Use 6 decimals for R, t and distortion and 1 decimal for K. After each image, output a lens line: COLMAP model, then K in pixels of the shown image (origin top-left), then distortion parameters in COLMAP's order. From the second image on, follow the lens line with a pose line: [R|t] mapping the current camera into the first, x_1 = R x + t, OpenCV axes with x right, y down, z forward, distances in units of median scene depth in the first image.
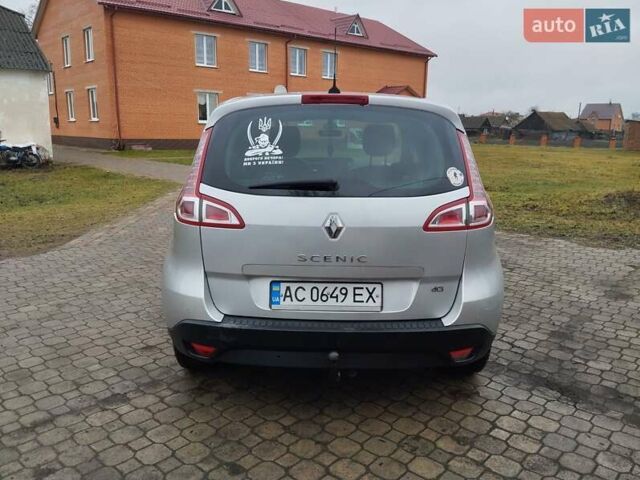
lens RADIAL K [[536.7, 0, 320.0], [0, 536.7, 240.0], [0, 0, 1]] dist [0.042729, -0.108788]
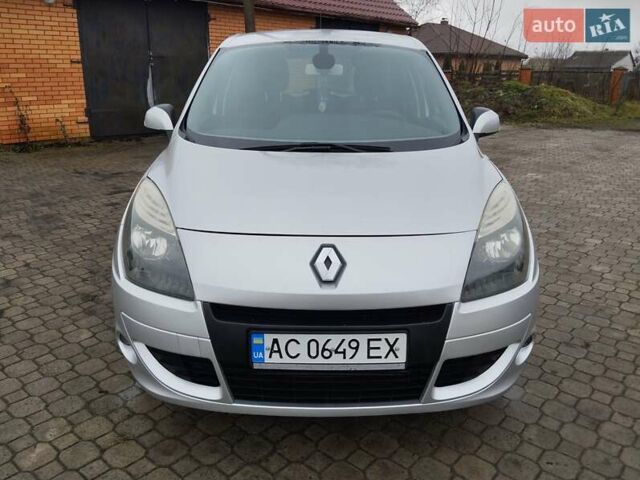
lens RADIAL K [[536.7, 0, 320.0], [0, 536.7, 240.0], [0, 0, 1]] dist [0.042729, -0.108788]
pose [[-0.999137, -0.005118, -0.041229, 0.076452], [-0.024715, 0.870898, 0.490842, -0.544299], [0.033394, 0.491437, -0.870273, 2.645158]]
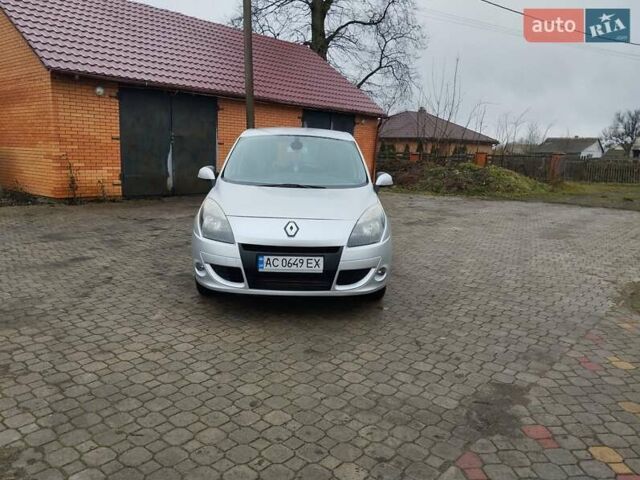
lens RADIAL K [[529.9, 0, 320.0], [0, 529.9, 240.0], [0, 0, 1]] dist [0.079414, -0.161614]
pose [[-0.997577, -0.031999, -0.061779, 0.053617], [-0.052458, 0.929226, 0.365769, -0.718141], [0.045703, 0.368123, -0.928653, 3.451920]]
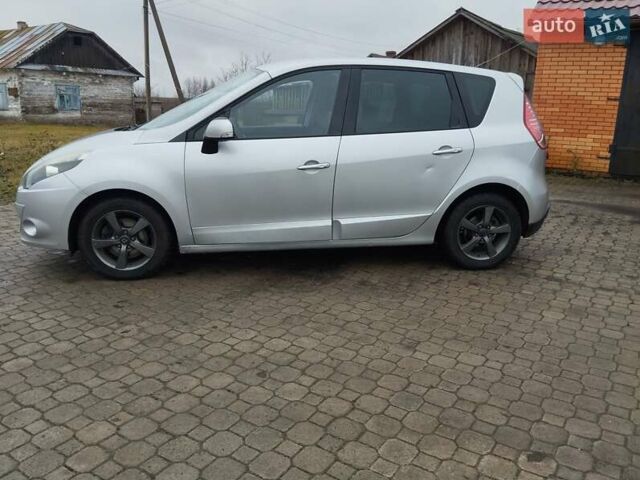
lens RADIAL K [[529.9, 0, 320.0], [0, 529.9, 240.0], [0, 0, 1]] dist [0.079414, -0.161614]
pose [[-0.166914, -0.259503, 0.951209, -1.515444], [0.176701, 0.941250, 0.287793, -0.316672], [-0.970008, 0.216116, -0.111254, 1.624817]]
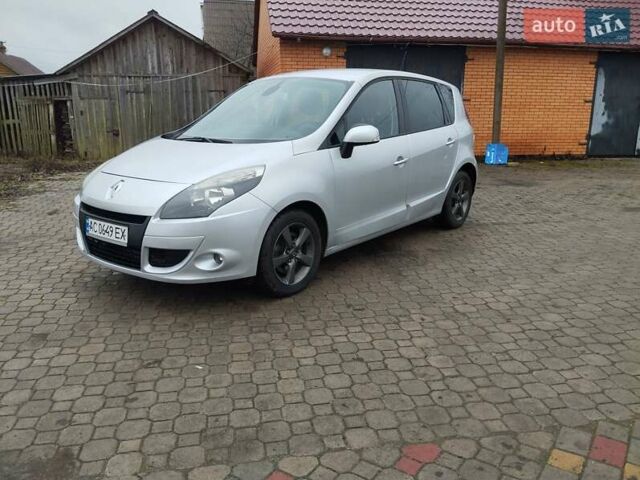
lens RADIAL K [[529.9, 0, 320.0], [0, 529.9, 240.0], [0, 0, 1]] dist [0.079414, -0.161614]
pose [[-0.792129, -0.159280, 0.589205, -1.005199], [0.114566, 0.909389, 0.399858, -0.544867], [-0.599506, 0.384242, -0.702105, 2.737409]]
